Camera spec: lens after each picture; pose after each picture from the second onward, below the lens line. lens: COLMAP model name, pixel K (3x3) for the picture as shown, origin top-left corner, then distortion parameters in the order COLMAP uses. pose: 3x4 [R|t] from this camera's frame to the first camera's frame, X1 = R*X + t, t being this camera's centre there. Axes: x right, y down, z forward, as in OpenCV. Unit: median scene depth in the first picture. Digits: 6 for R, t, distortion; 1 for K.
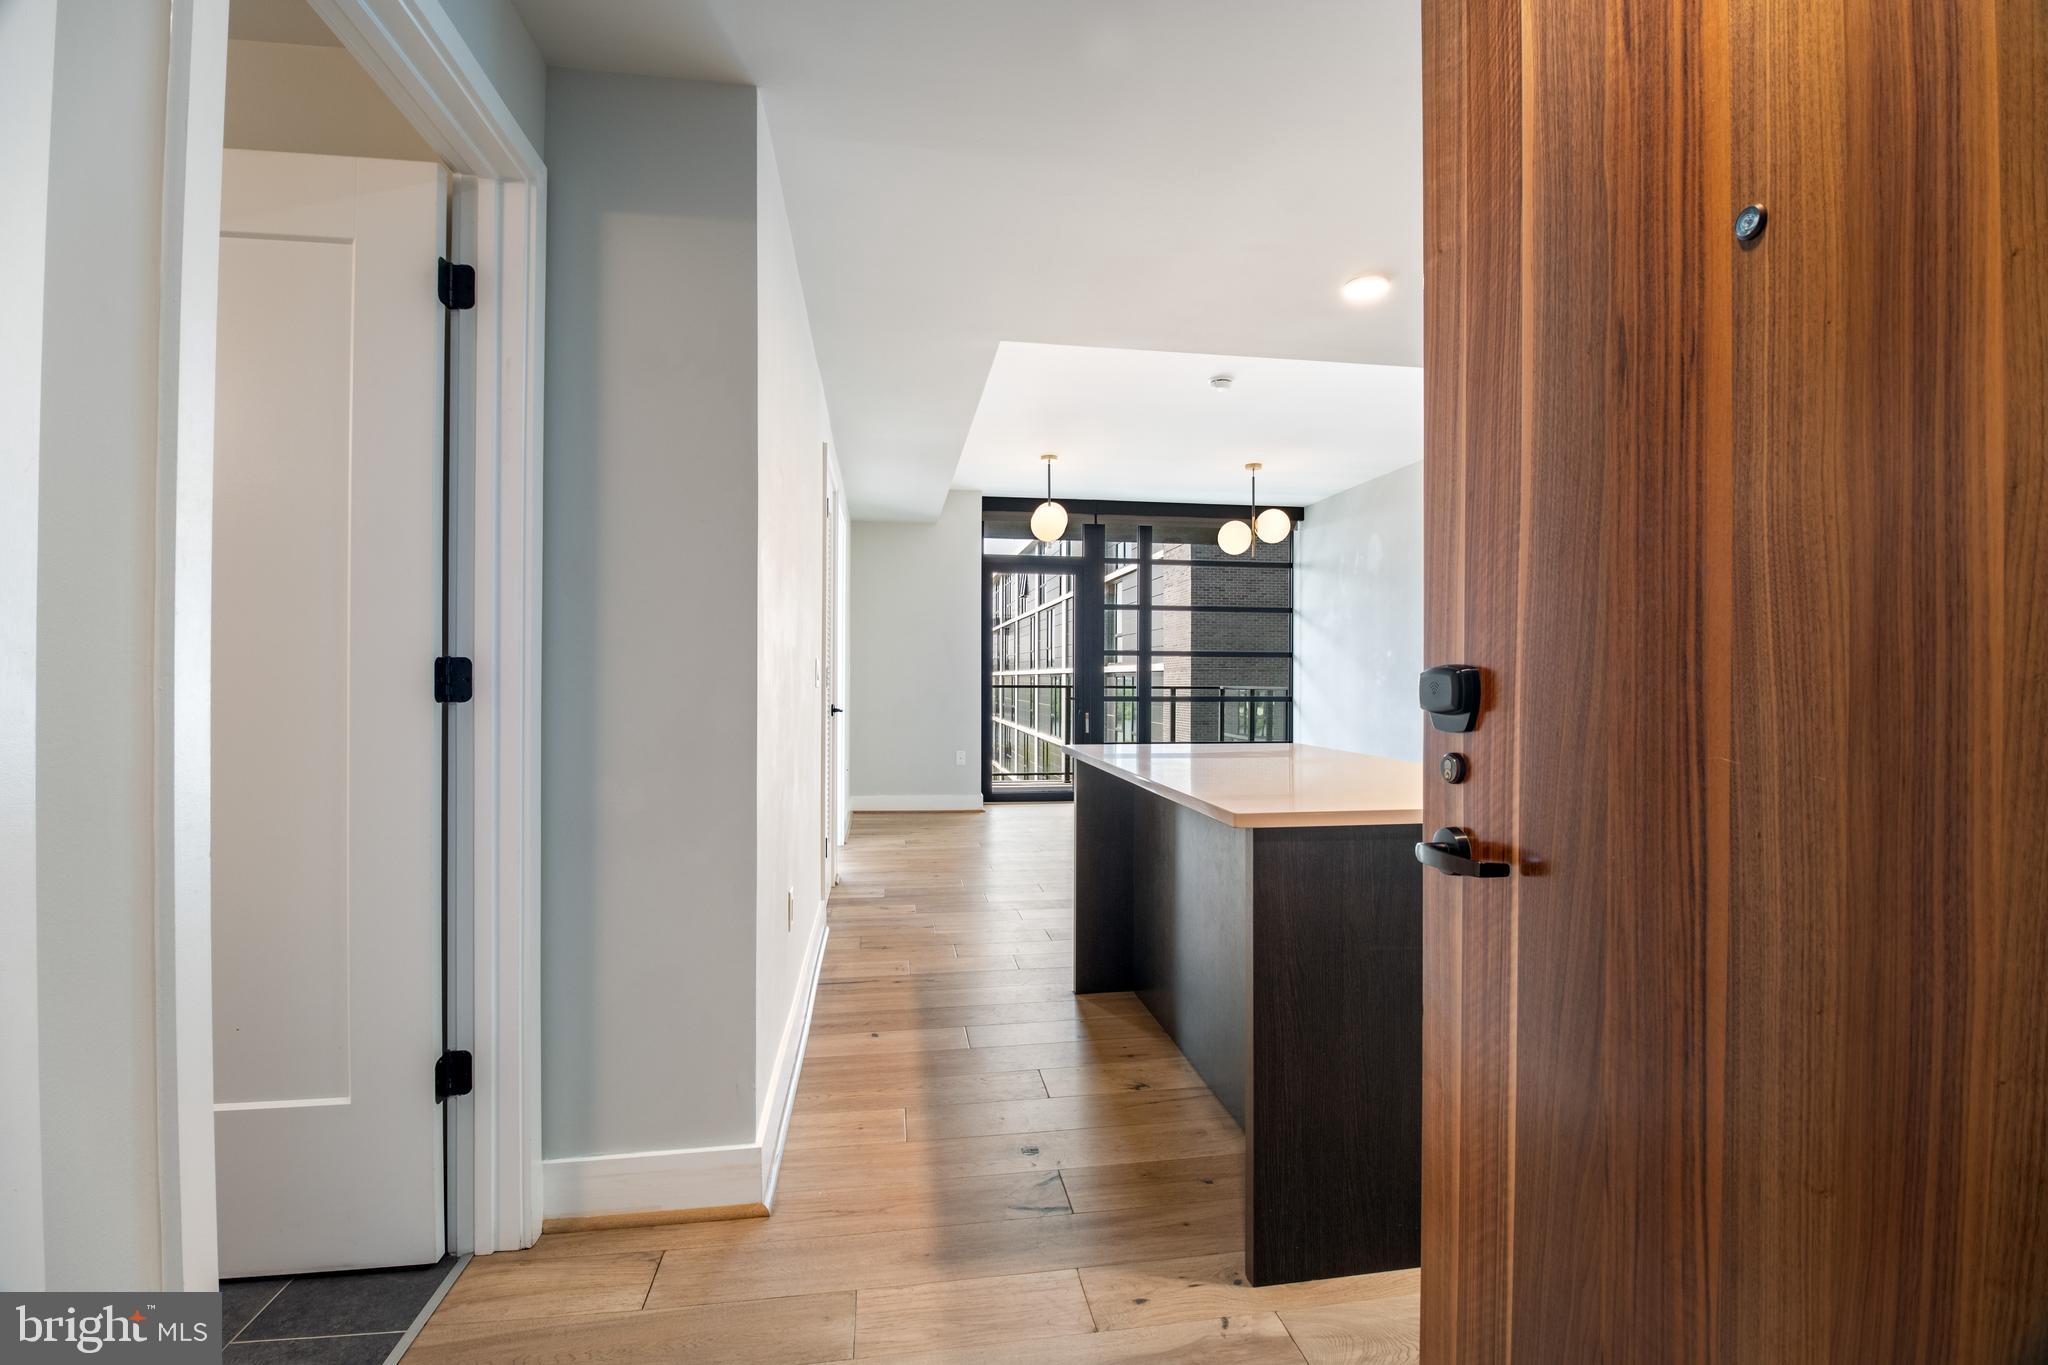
lens RADIAL K [[933.9, 0, 1049.4], [0, 933.9, 679.4], [0, 0, 1]] dist [-0.012930, -0.002666]
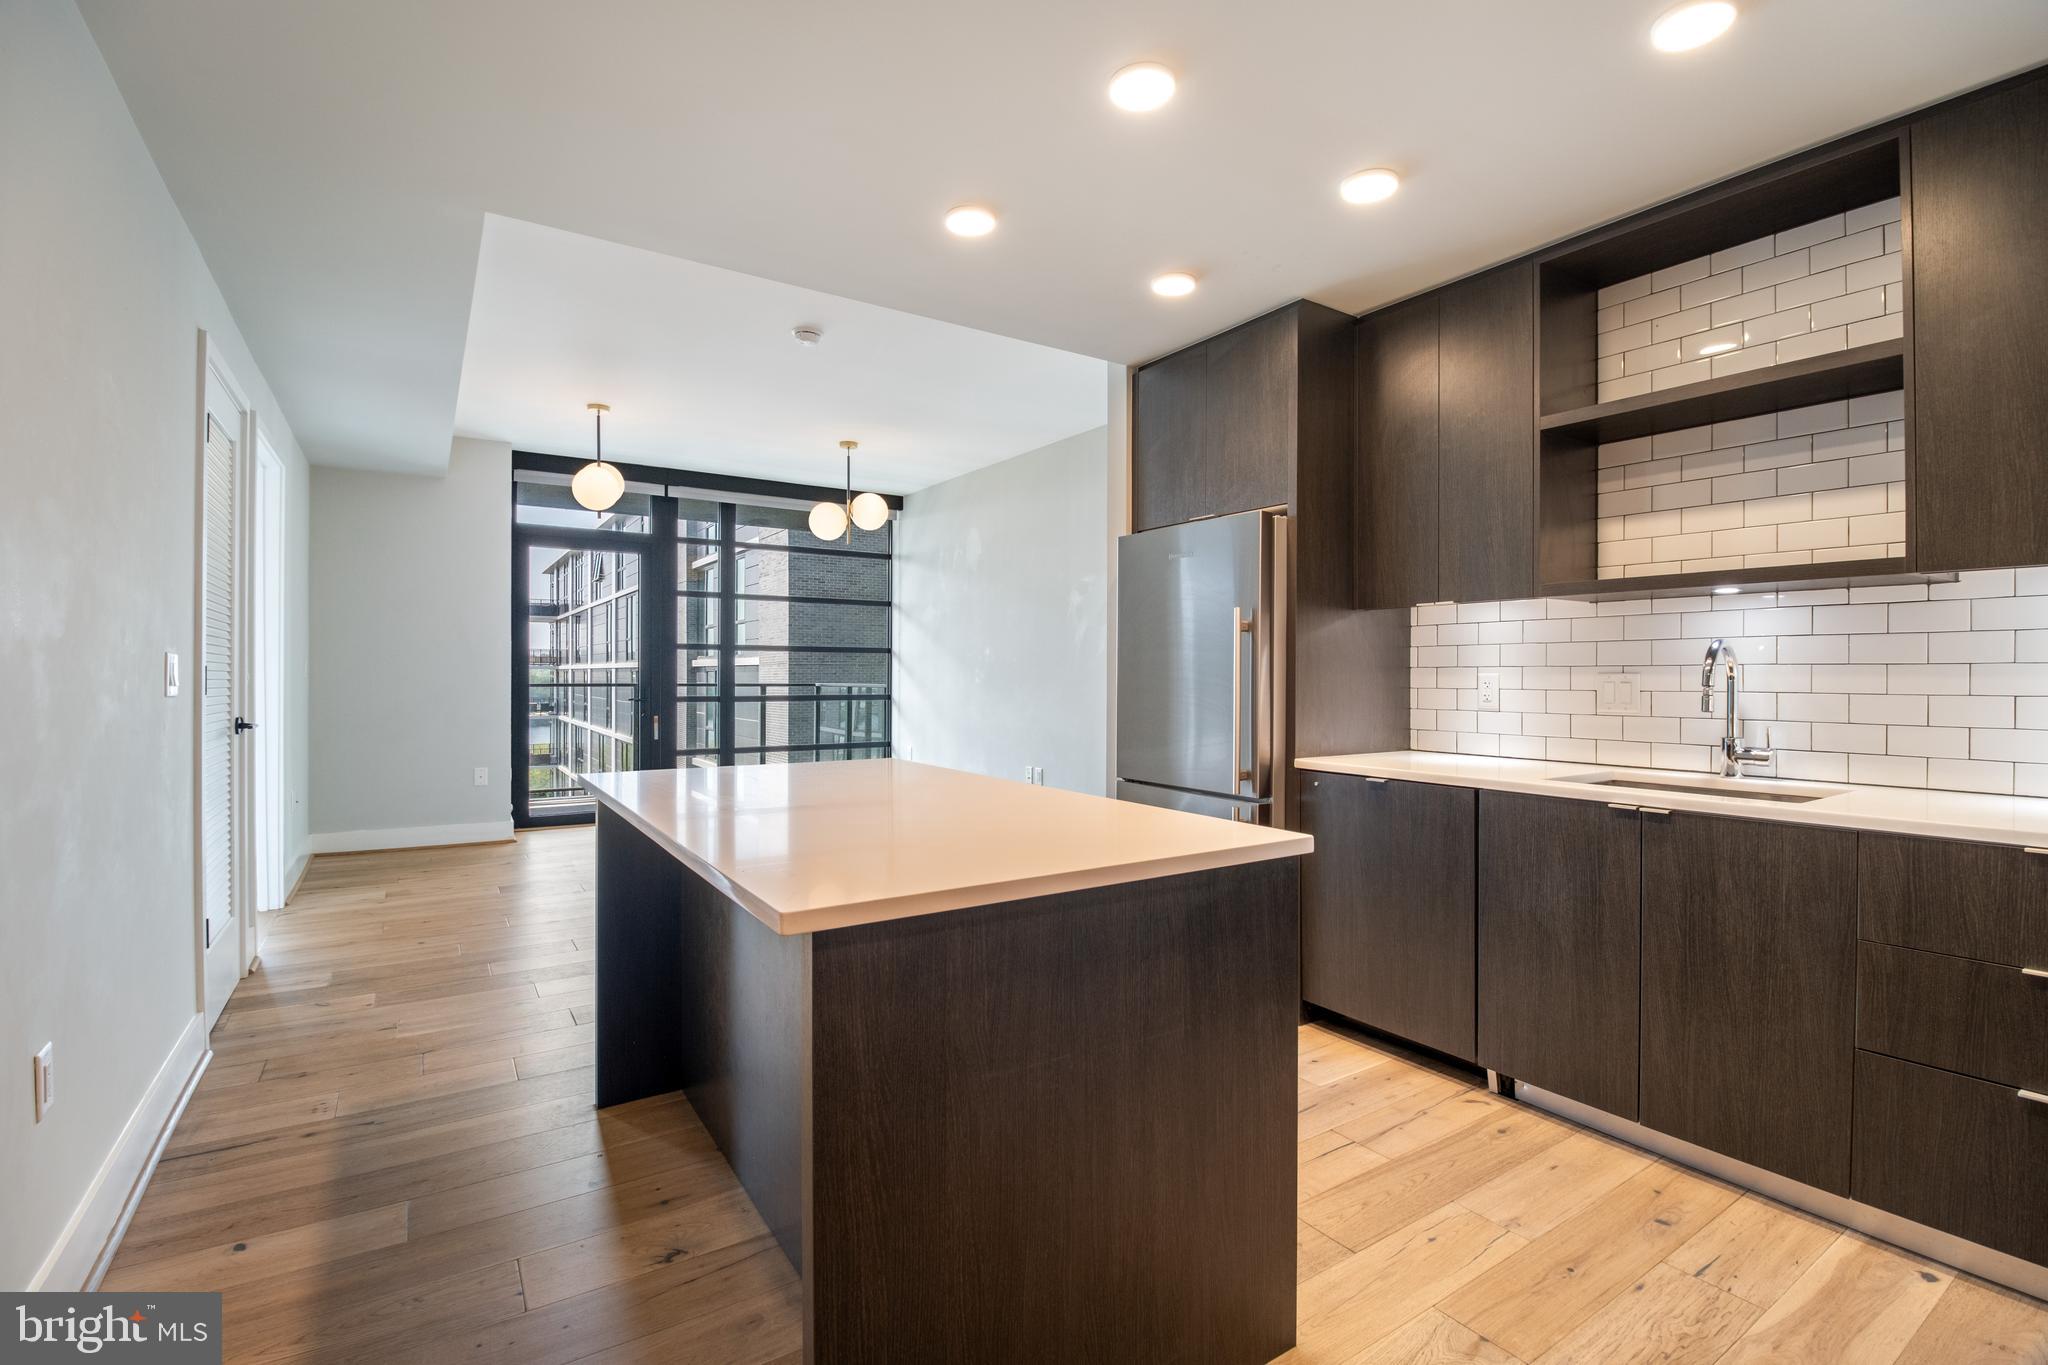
lens RADIAL K [[933.9, 0, 1048.4], [0, 933.9, 671.5], [0, 0, 1]] dist [-0.012930, -0.002666]
pose [[0.913587, 0.001939, 0.406638, 0.027169], [-0.001164, 0.999997, -0.002152, -0.004680], [-0.406641, 0.001492, 0.913587, 0.088773]]
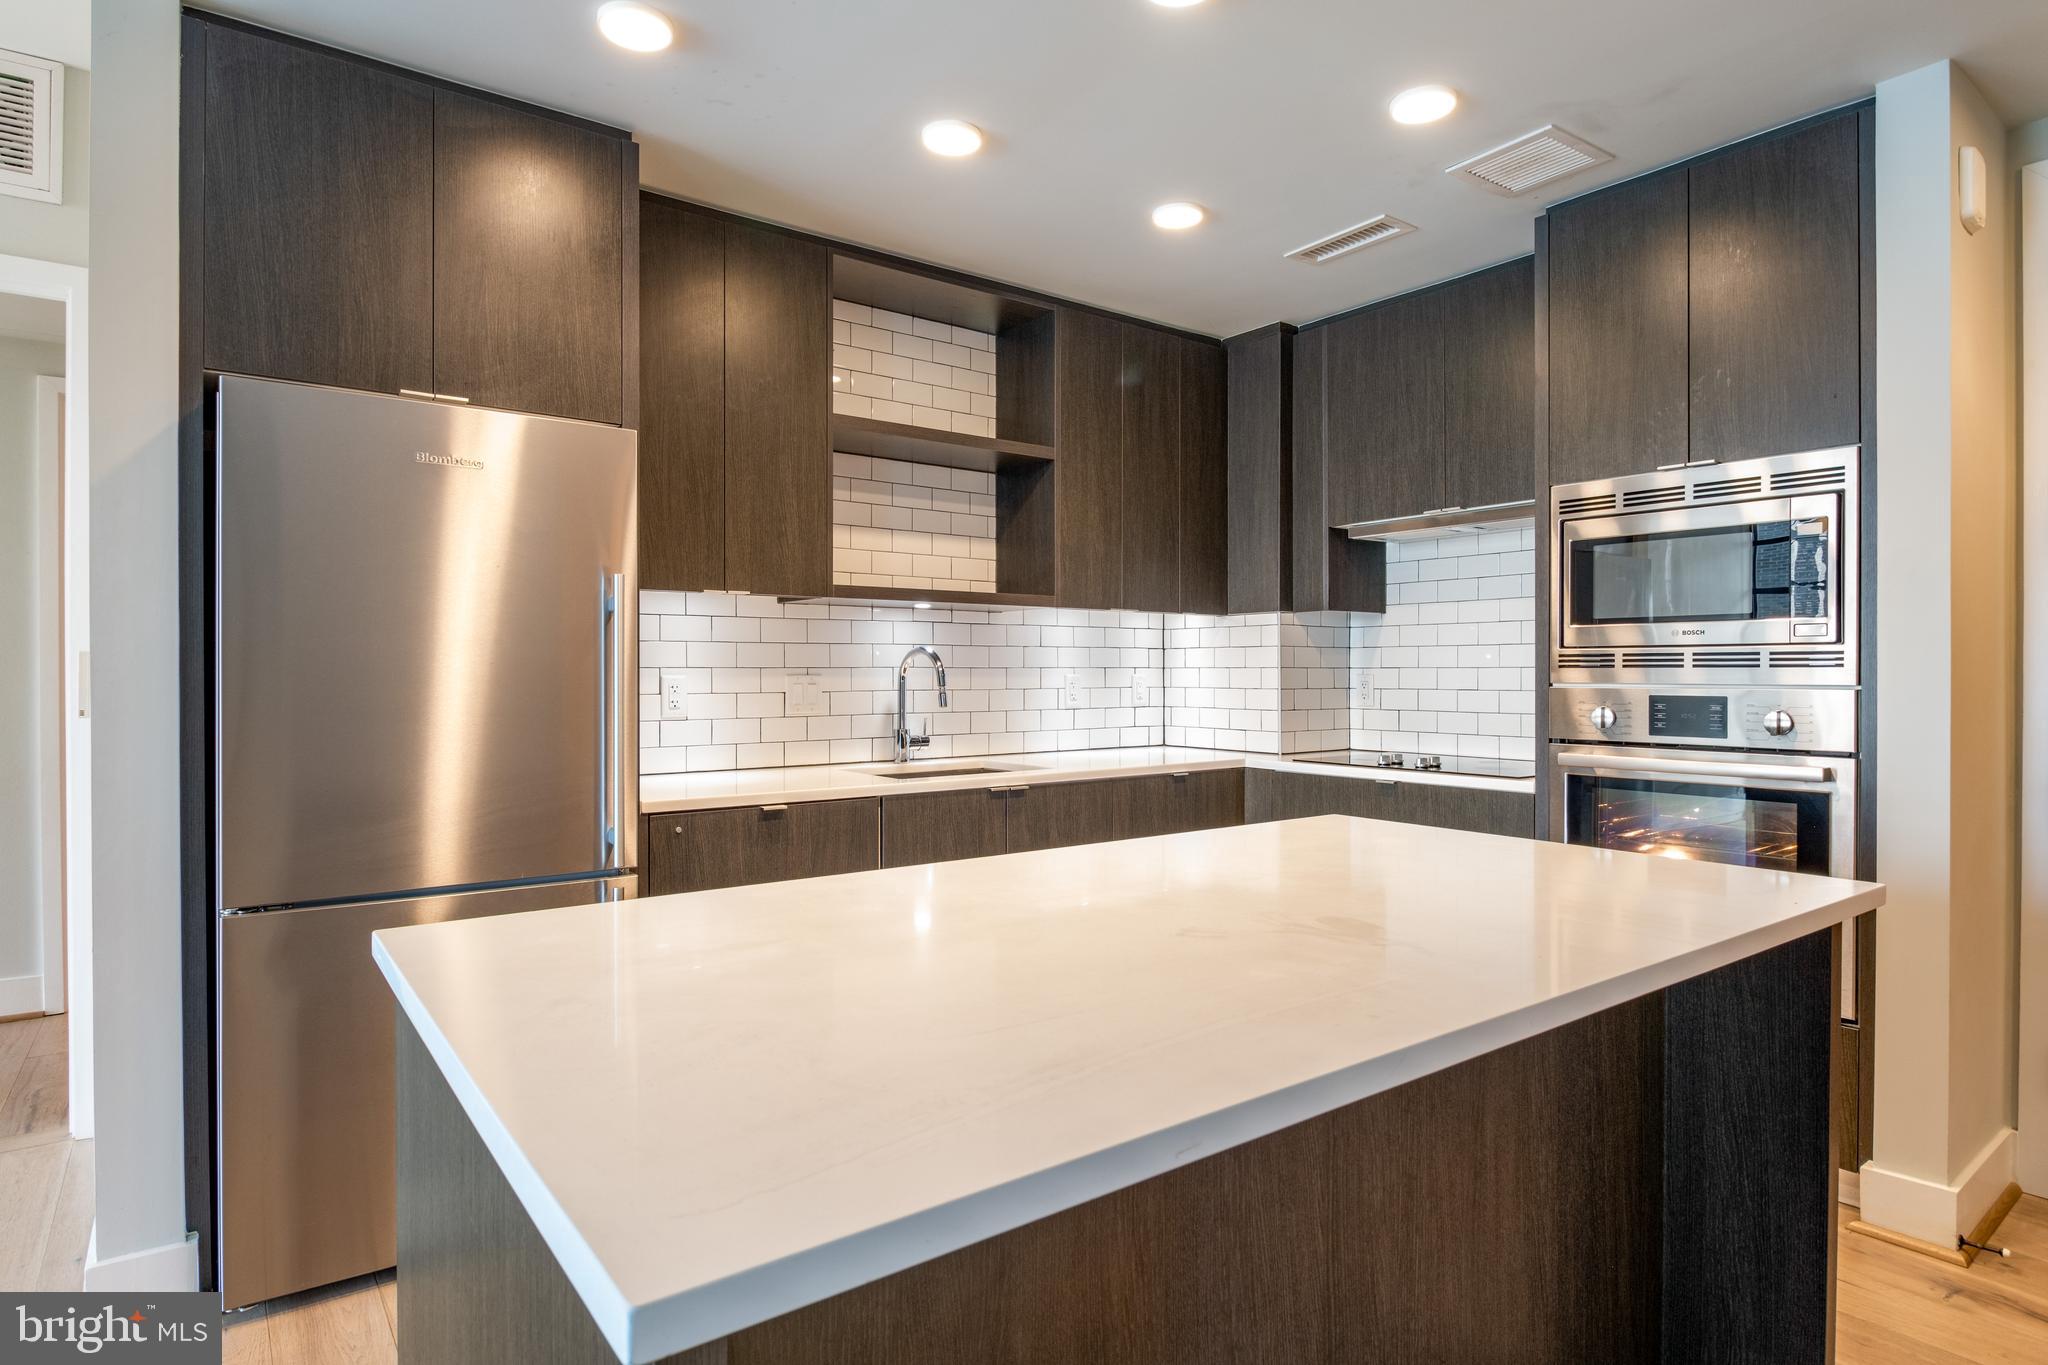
lens RADIAL K [[1113.3, 0, 1020.1], [0, 1113.3, 672.3], [0, 0, 1]] dist [0.005614, 0.000182]
pose [[-0.467033, -0.003135, 0.884235, -0.066311], [0.000444, 0.999993, 0.003780, -0.008283], [-0.884240, 0.002158, -0.467028, 0.519532]]
